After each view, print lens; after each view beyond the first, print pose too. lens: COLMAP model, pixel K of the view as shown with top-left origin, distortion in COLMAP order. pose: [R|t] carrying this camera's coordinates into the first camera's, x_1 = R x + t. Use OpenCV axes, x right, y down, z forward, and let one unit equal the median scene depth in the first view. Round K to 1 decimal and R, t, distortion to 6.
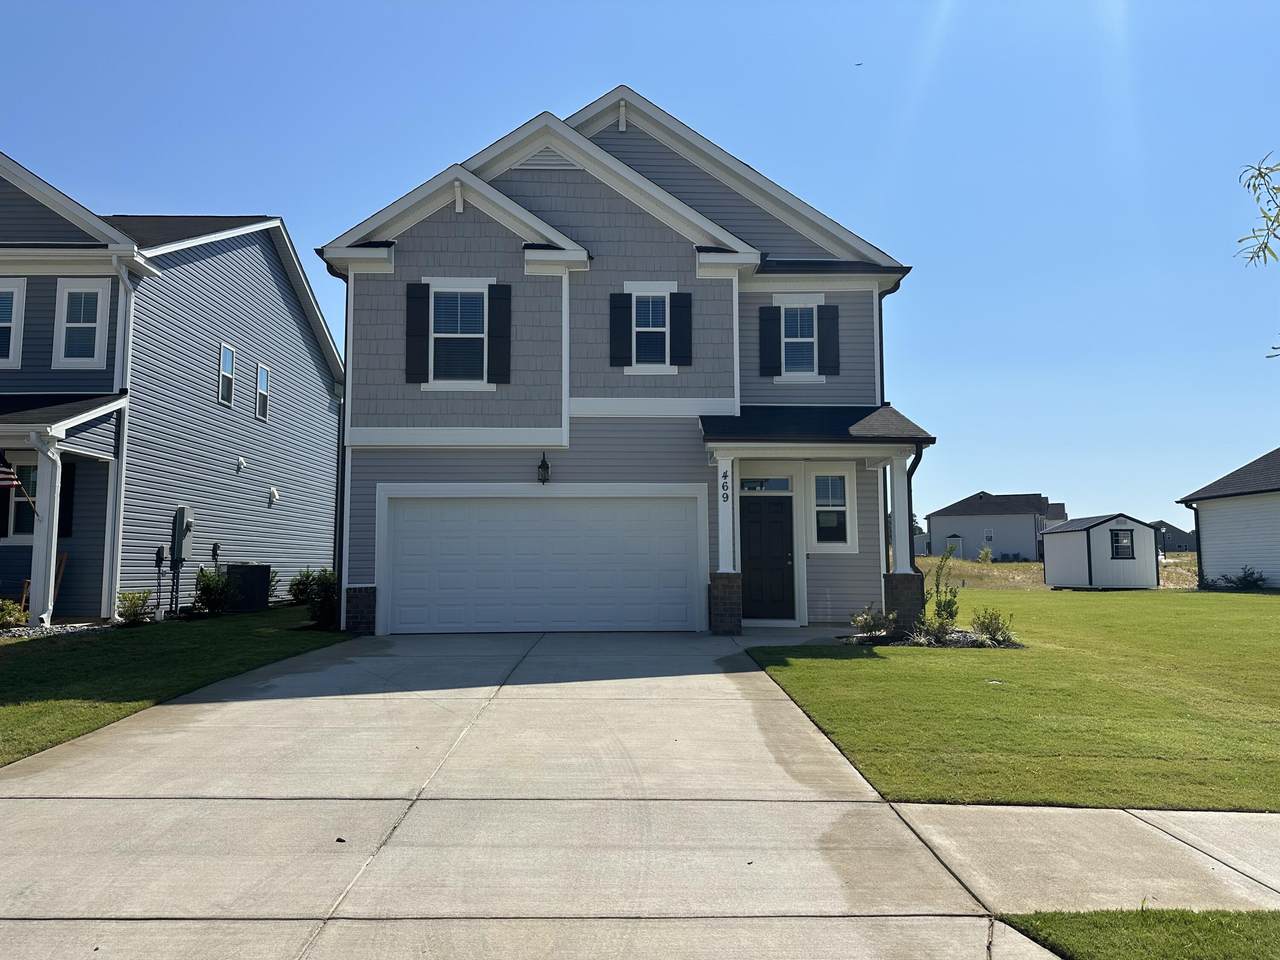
lens RADIAL K [[868.9, 0, 640.0], [0, 868.9, 480.0], [0, 0, 1]] dist [0.072473, -0.127377]
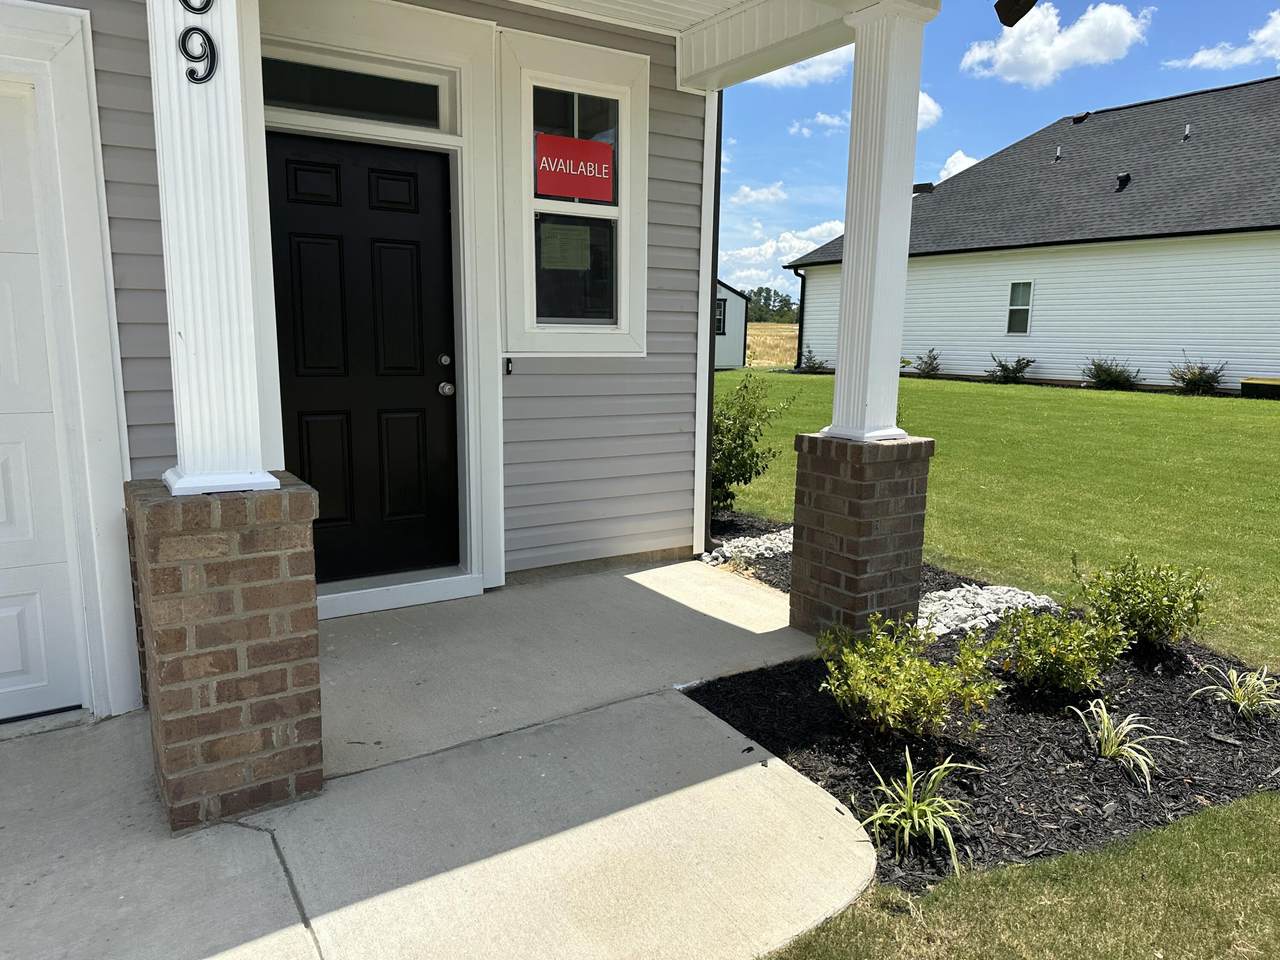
lens RADIAL K [[868.9, 0, 640.0], [0, 868.9, 480.0], [0, 0, 1]] dist [0.072473, -0.127377]
pose [[0.841671, -0.079952, 0.534038, 0.066250], [-0.066724, 0.966000, 0.249782, 0.046682], [-0.535852, -0.245868, 0.807720, 0.718842]]
